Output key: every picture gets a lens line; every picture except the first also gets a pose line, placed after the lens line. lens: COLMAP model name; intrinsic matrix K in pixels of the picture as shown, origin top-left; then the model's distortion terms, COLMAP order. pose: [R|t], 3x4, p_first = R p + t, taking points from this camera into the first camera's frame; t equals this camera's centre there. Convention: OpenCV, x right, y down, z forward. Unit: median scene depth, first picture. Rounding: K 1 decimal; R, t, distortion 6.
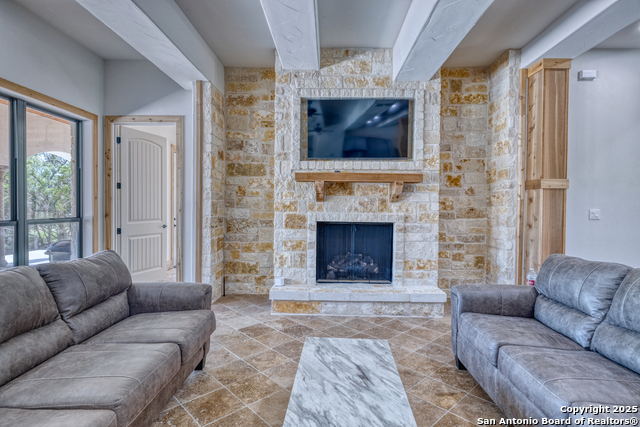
lens RADIAL K [[332.4, 0, 321.1], [0, 332.4, 211.1], [0, 0, 1]] dist [0.001766, 0.000343]
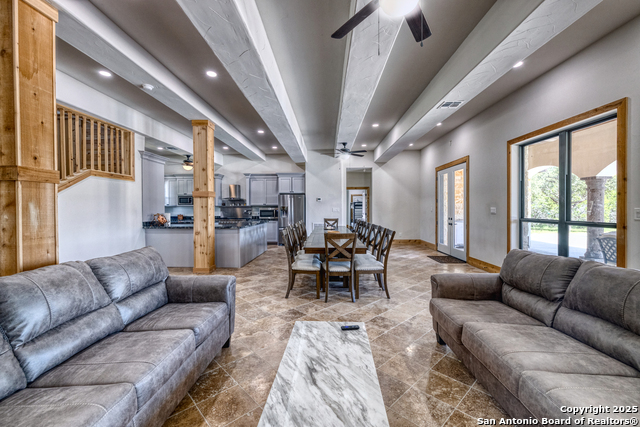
lens RADIAL K [[269.4, 0, 323.8], [0, 269.4, 213.3], [0, 0, 1]] dist [-0.001251, -0.000872]
pose [[-0.999930, 0.006561, -0.009858, 0.094702], [0.006284, 0.999593, 0.027832, -0.027344], [0.010037, 0.027768, -0.999564, 1.837577]]
